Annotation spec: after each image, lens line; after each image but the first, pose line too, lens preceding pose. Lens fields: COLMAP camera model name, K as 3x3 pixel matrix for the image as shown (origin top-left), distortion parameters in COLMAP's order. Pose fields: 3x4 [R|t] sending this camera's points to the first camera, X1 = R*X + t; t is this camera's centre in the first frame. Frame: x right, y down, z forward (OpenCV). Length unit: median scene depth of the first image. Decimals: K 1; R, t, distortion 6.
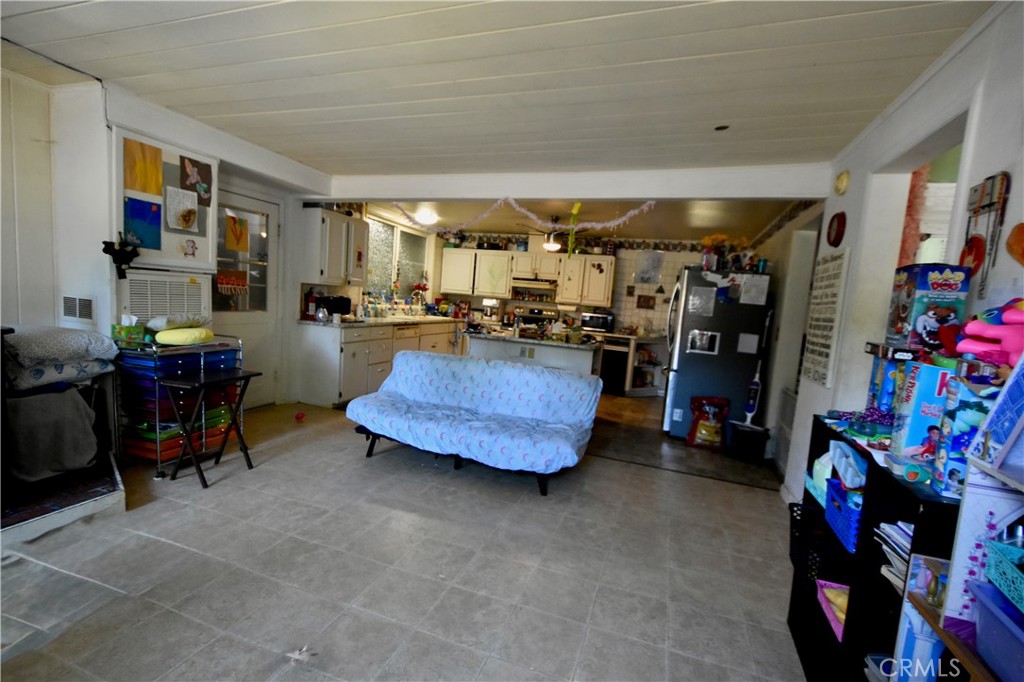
lens RADIAL K [[448.8, 0, 516.6], [0, 448.8, 348.4], [0, 0, 1]] dist [0.005327, -0.004089]
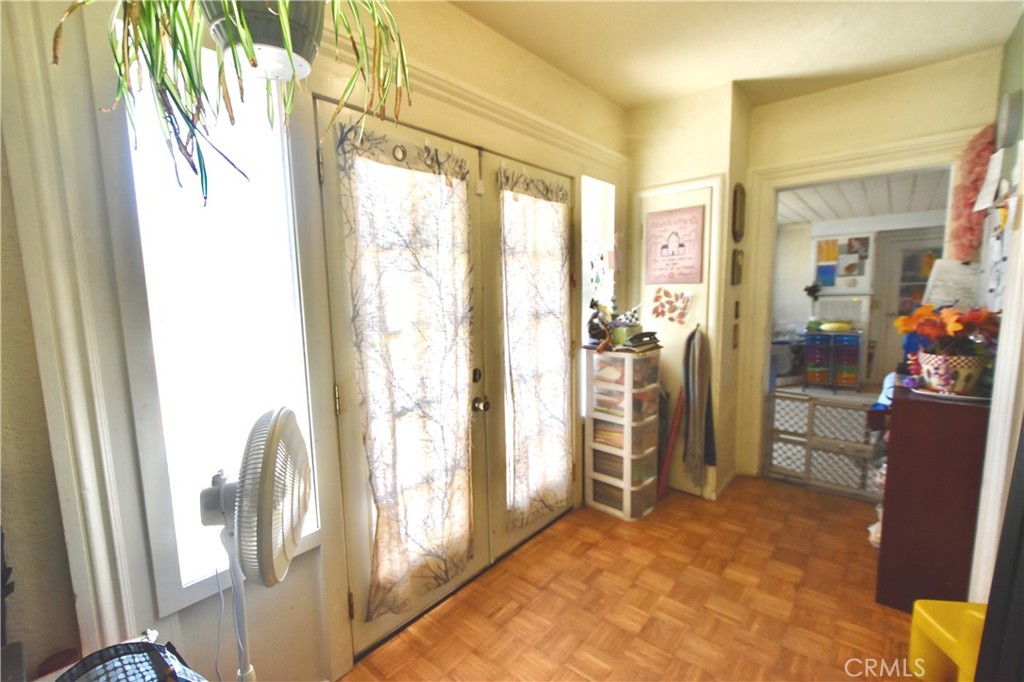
lens RADIAL K [[448.8, 0, 508.3], [0, 448.8, 344.8], [0, 0, 1]] dist [0.005327, -0.004089]
pose [[-0.362924, 0.037499, -0.931064, 1.758018], [-0.107996, 0.990764, 0.082000, 0.046115], [0.925540, 0.130311, -0.355522, 0.373009]]
